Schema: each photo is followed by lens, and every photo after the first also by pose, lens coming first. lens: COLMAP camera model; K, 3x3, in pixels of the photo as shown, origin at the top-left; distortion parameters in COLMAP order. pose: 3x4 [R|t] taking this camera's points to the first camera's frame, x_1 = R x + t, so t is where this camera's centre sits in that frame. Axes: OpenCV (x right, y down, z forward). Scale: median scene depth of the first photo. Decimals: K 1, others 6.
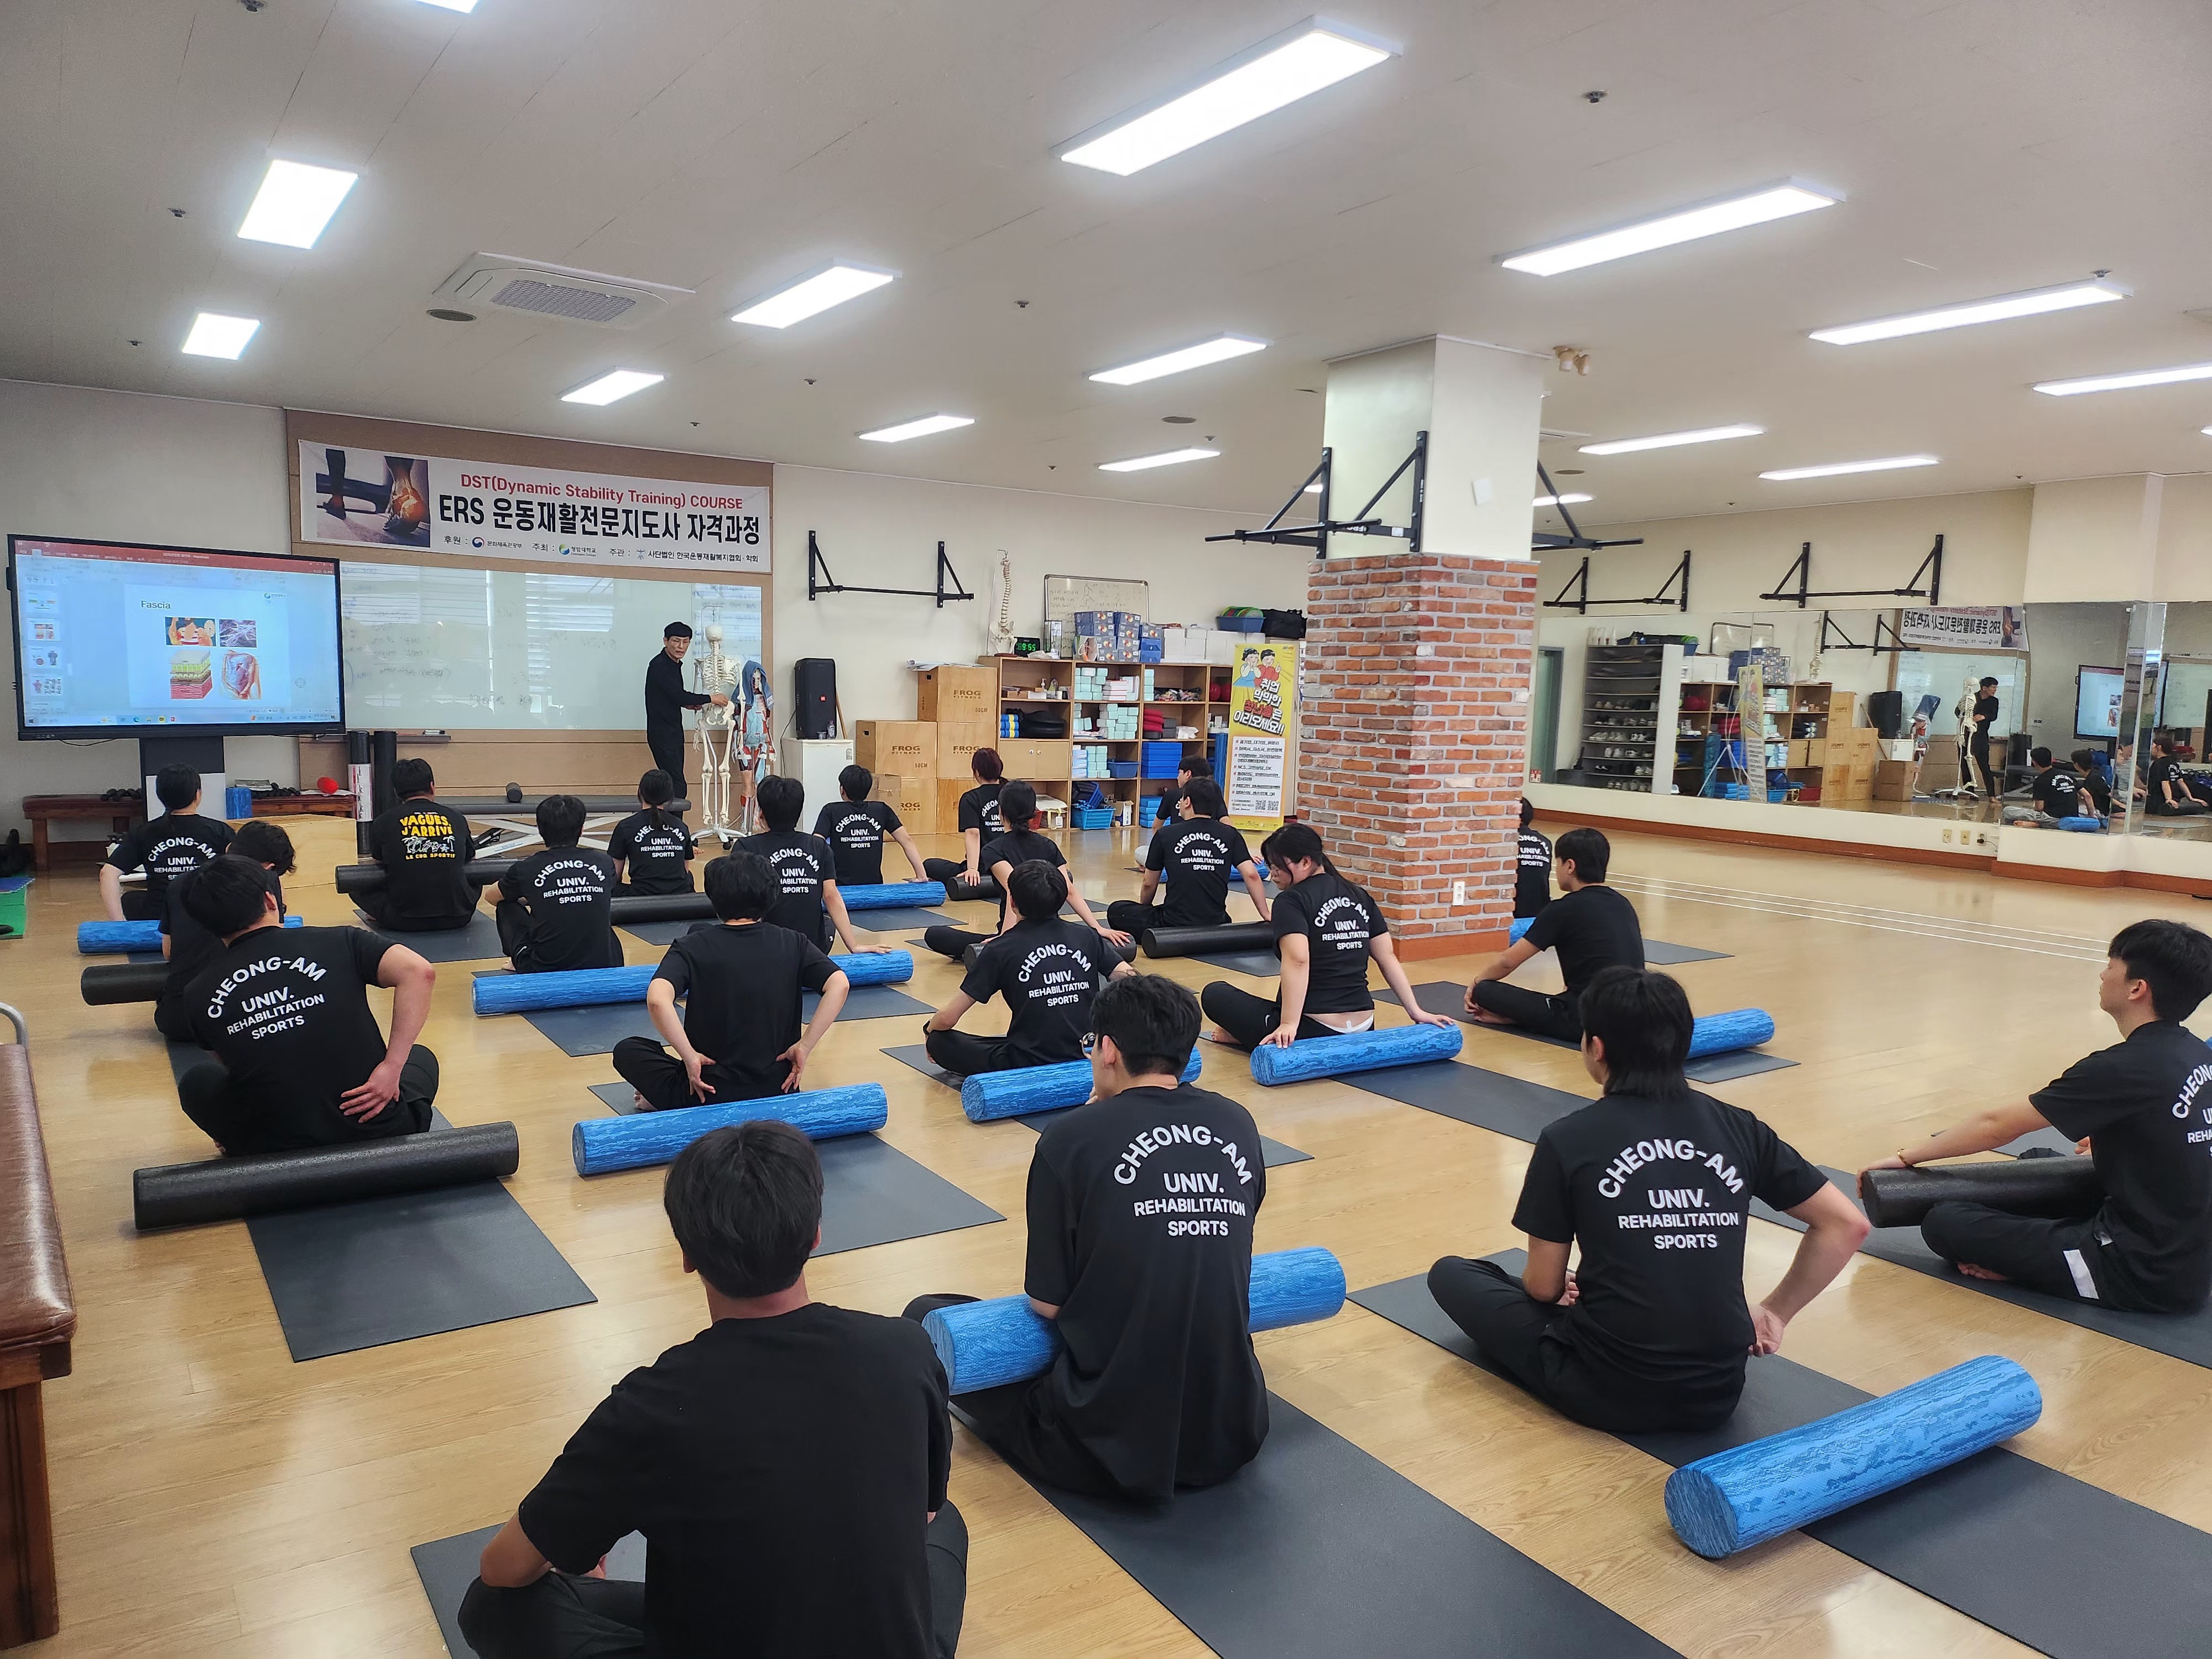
lens RADIAL K [[1545.8, 0, 1096.7], [0, 1545.8, 844.2], [0, 0, 1]] dist [0.072199, -0.078361]
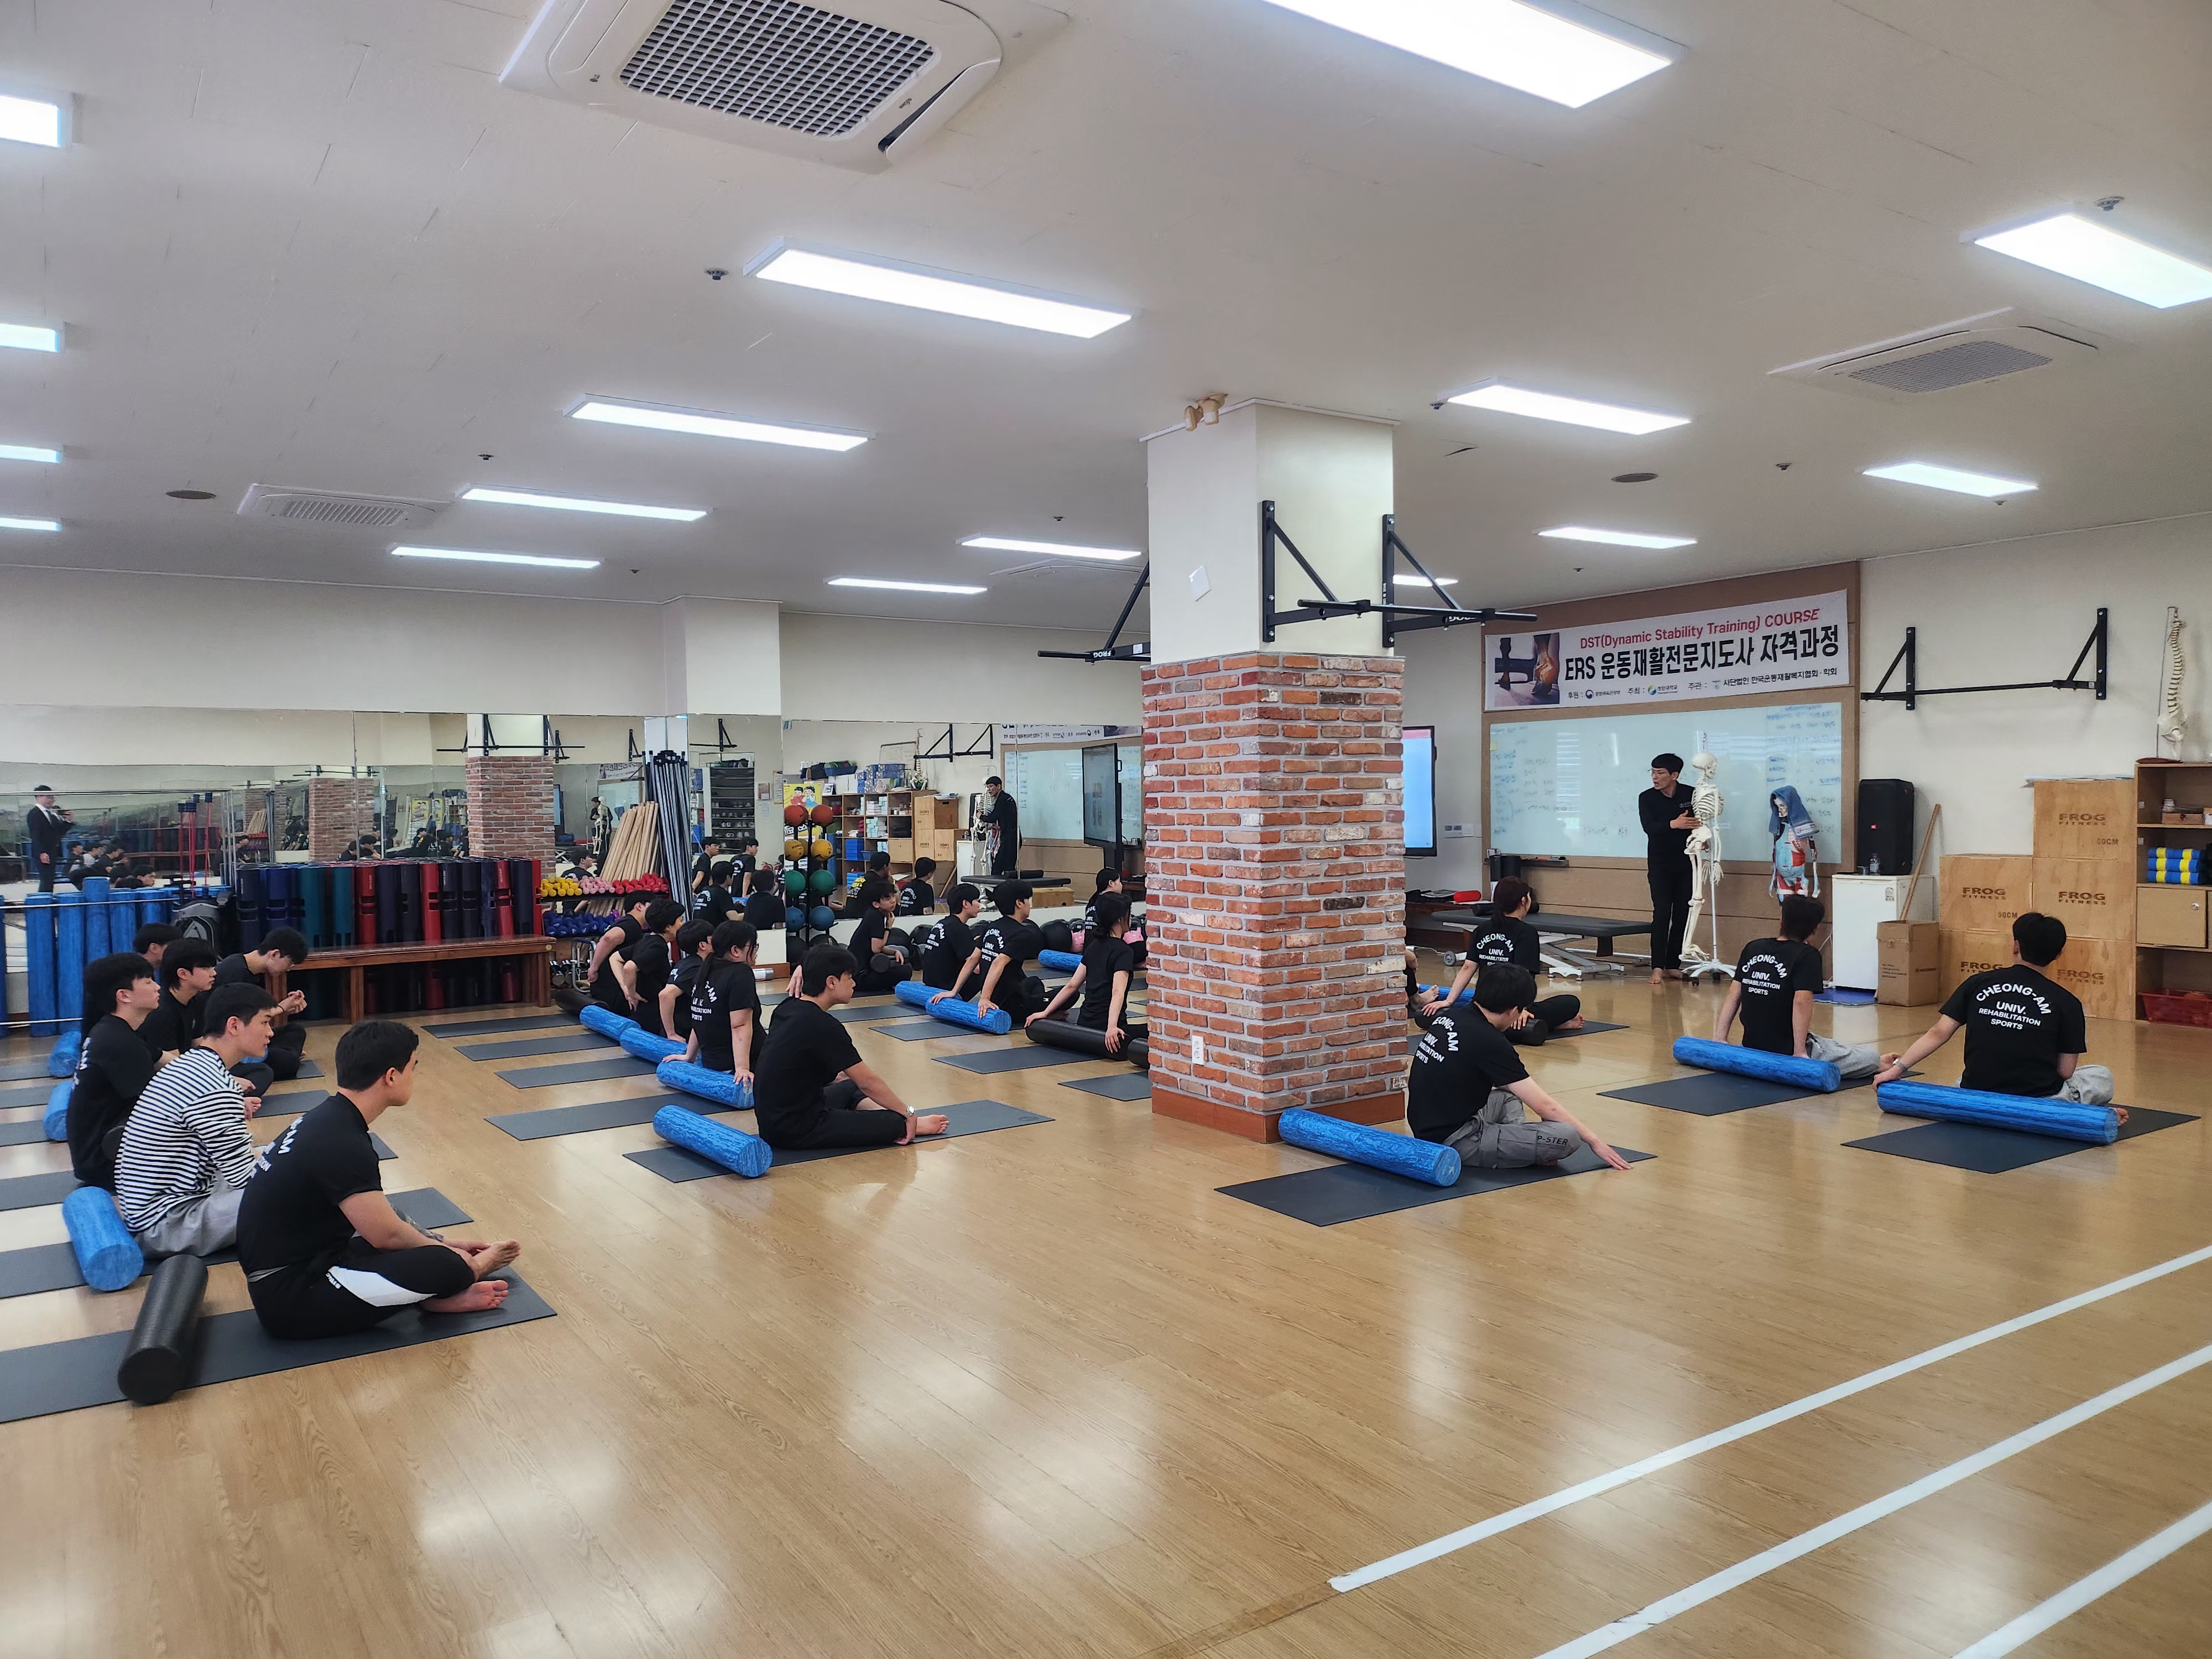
lens RADIAL K [[1545.4, 0, 1083.1], [0, 1545.4, 834.9], [0, 0, 1]] dist [0.092407, -0.110130]
pose [[-0.015576, -0.000526, -0.999879, 0.891896], [-0.093295, 0.995638, 0.000930, -0.066463], [0.995517, 0.093298, -0.015557, 0.773122]]
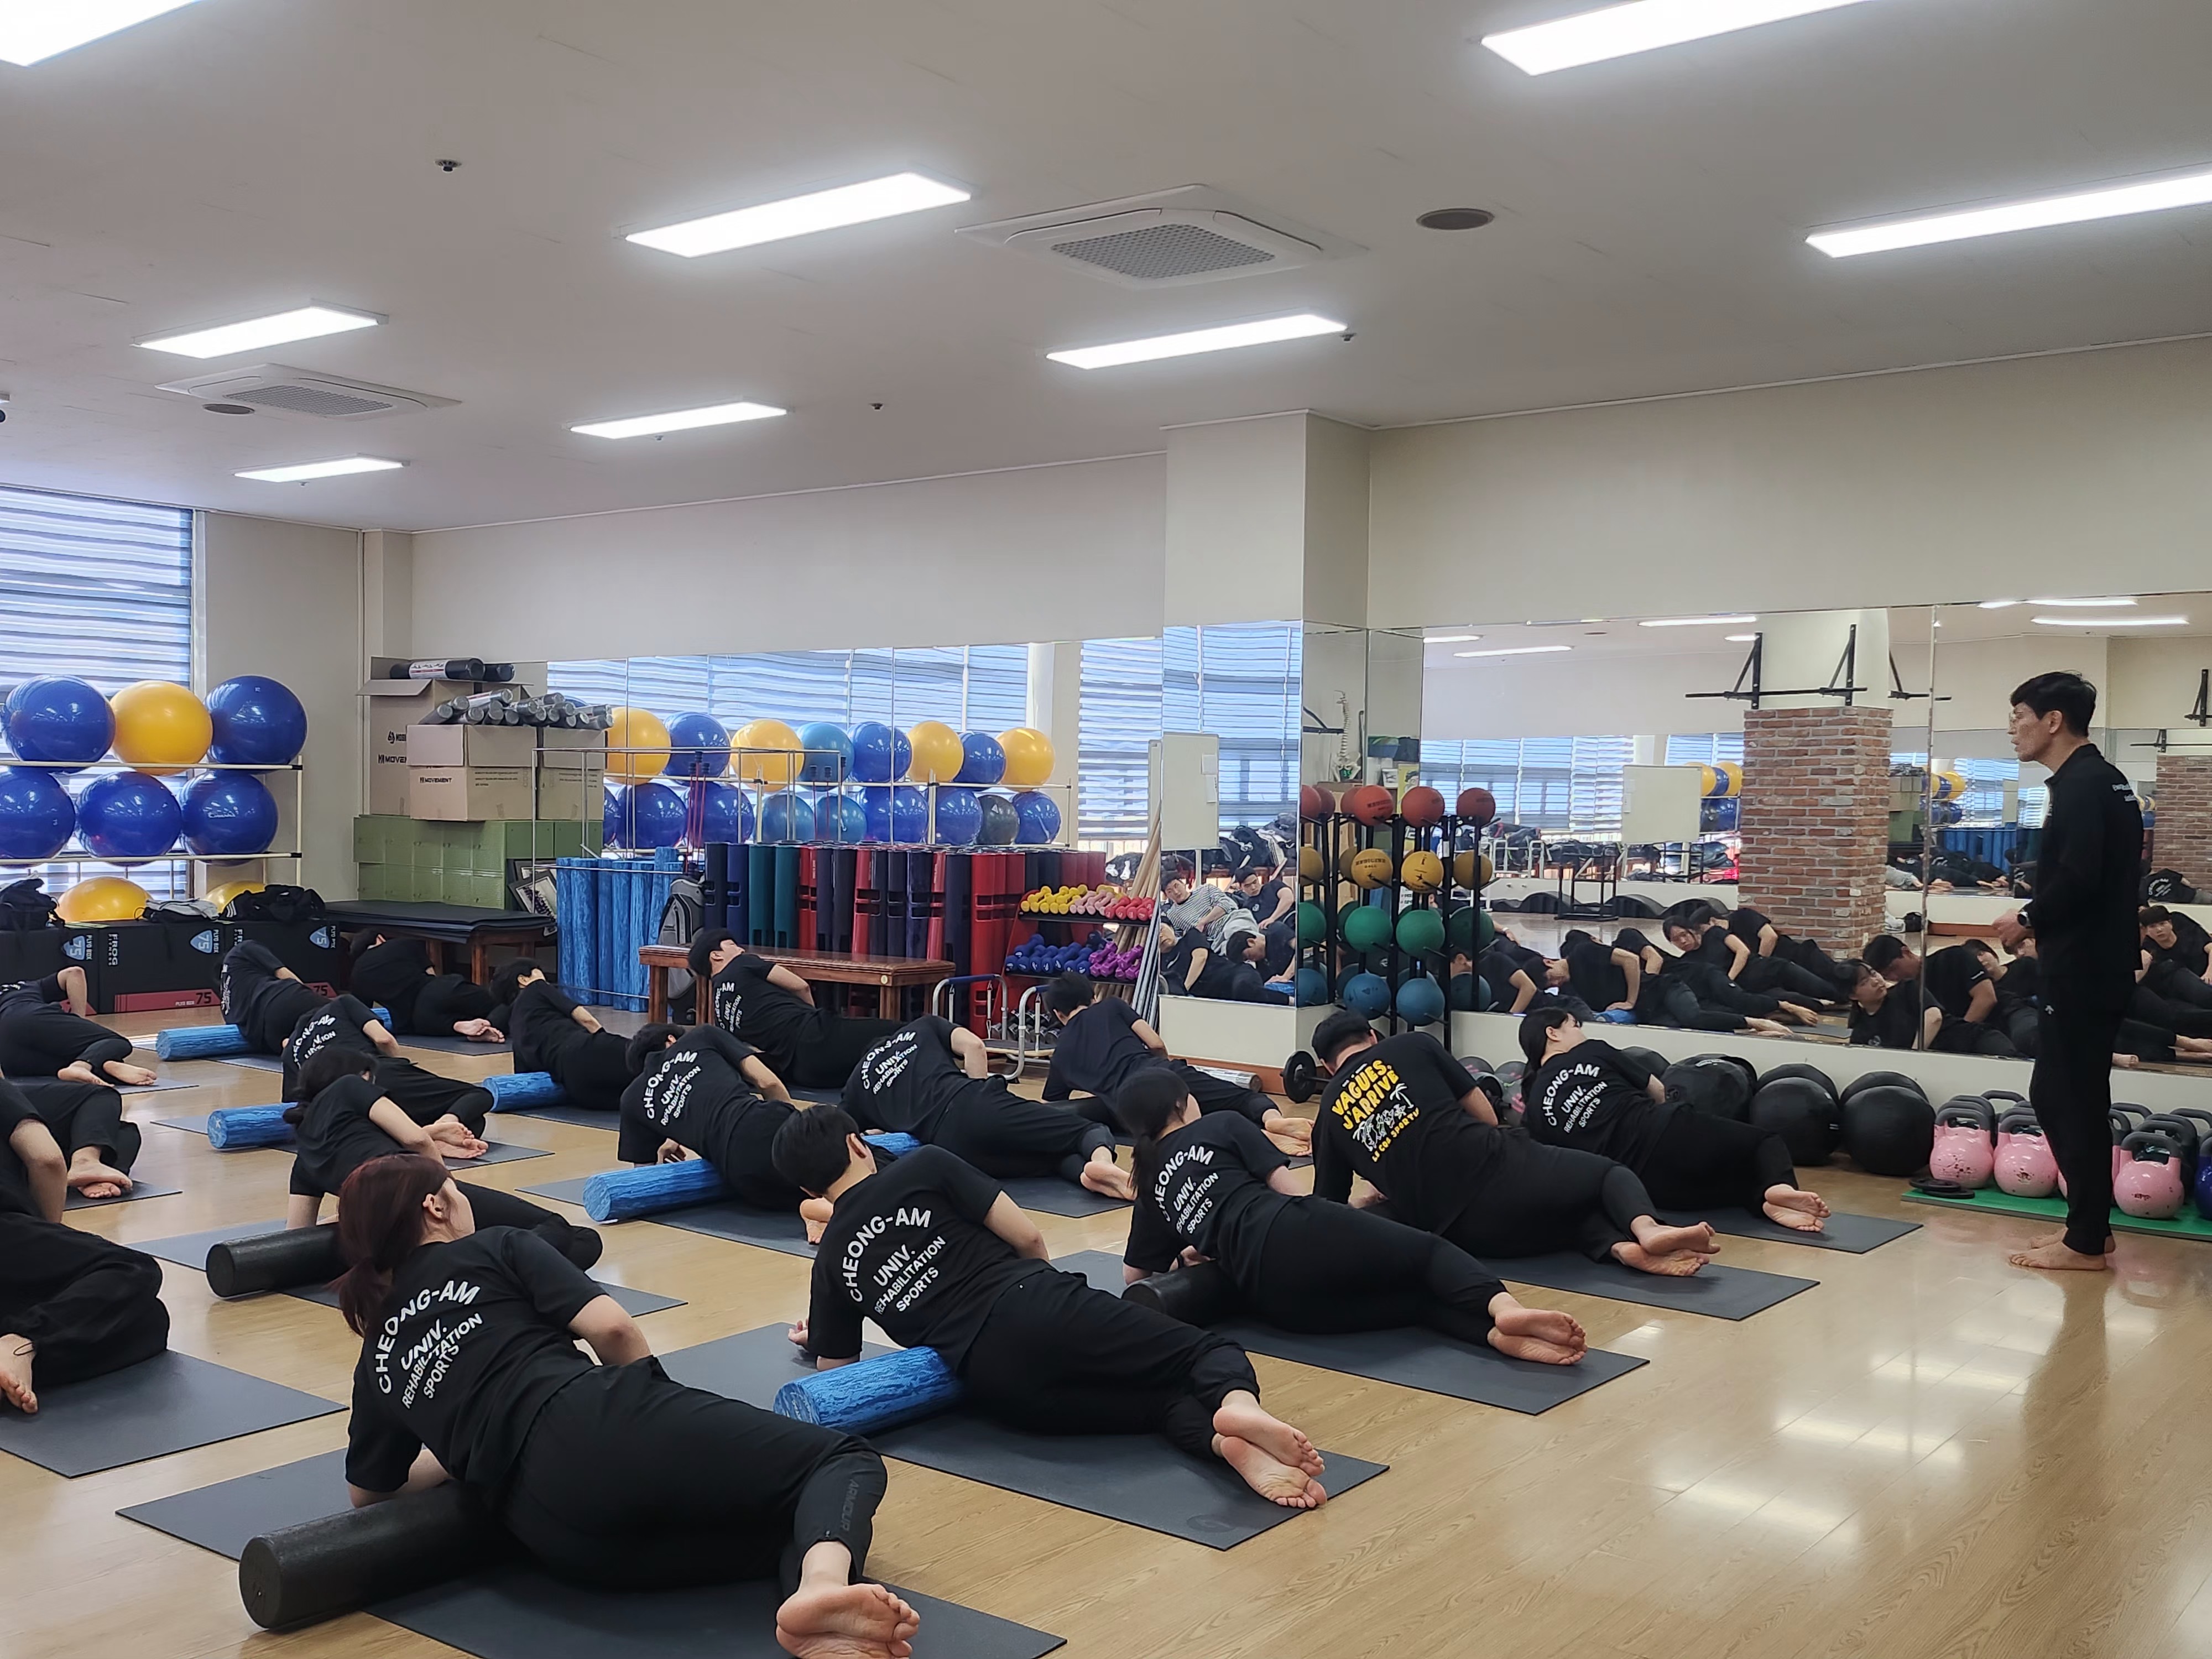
lens RADIAL K [[2132.6, 0, 1076.3], [0, 2132.6, 837.5], [0, 0, 1]] dist [0.080598, 0.004309]
pose [[-0.953383, -0.036039, -0.299604, -0.013196], [-0.074350, 0.990289, 0.117471, -0.147980], [0.292461, 0.134270, -0.946804, 1.390671]]
